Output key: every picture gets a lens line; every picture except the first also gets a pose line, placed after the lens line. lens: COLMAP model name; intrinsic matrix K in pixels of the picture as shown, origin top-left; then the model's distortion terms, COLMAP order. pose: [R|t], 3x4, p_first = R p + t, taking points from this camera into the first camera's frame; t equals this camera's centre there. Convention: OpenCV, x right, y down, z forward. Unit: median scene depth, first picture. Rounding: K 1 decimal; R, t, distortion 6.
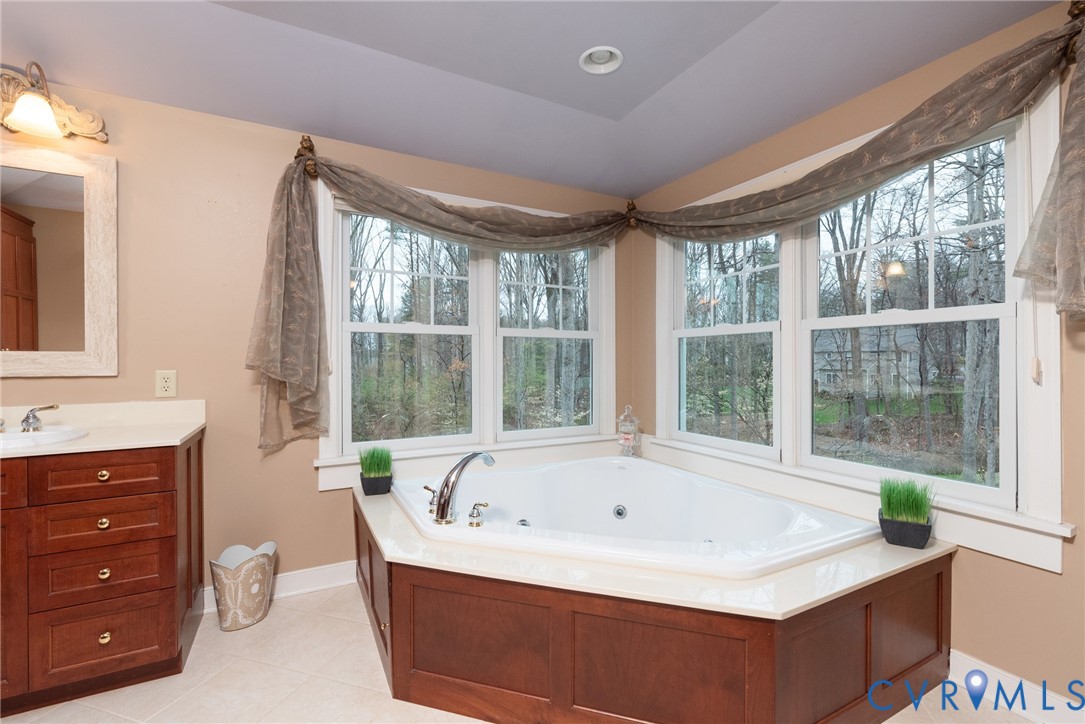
lens RADIAL K [[465.9, 0, 551.1], [0, 465.9, 359.1], [0, 0, 1]] dist [0.001579, -0.000526]
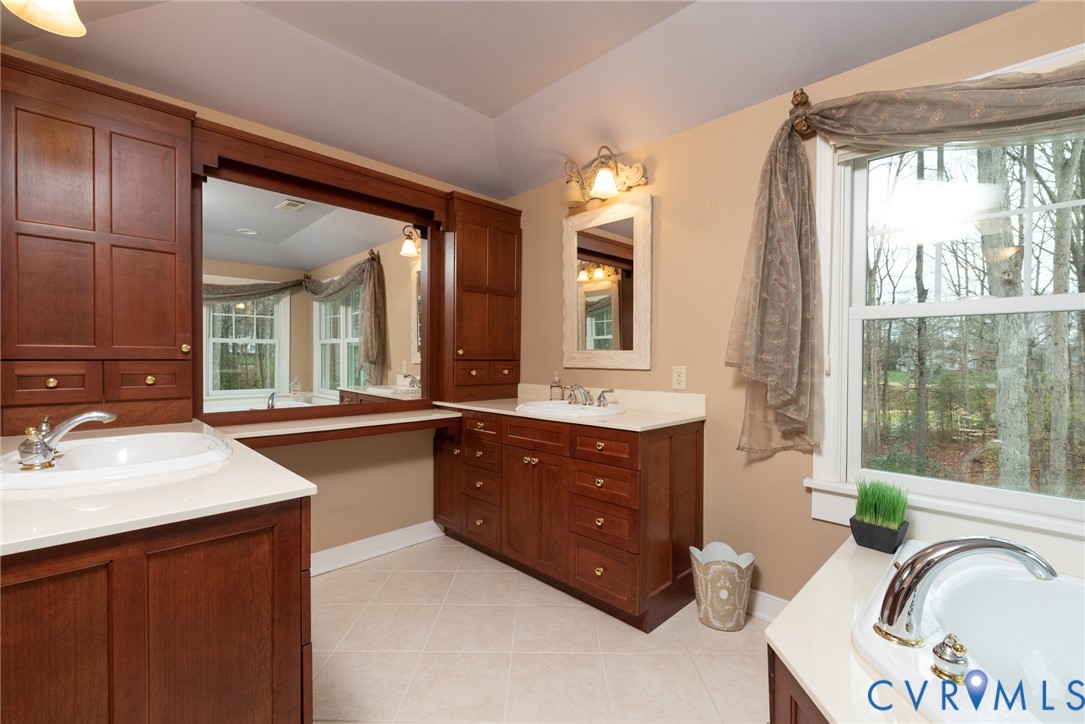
lens RADIAL K [[465.9, 0, 546.7], [0, 465.9, 363.3], [0, 0, 1]] dist [0.001579, -0.000526]
pose [[0.283913, 0.013806, -0.958751, 0.169061], [-0.005753, 0.999903, 0.012695, 0.004482], [0.958833, 0.001911, 0.283965, 0.356927]]
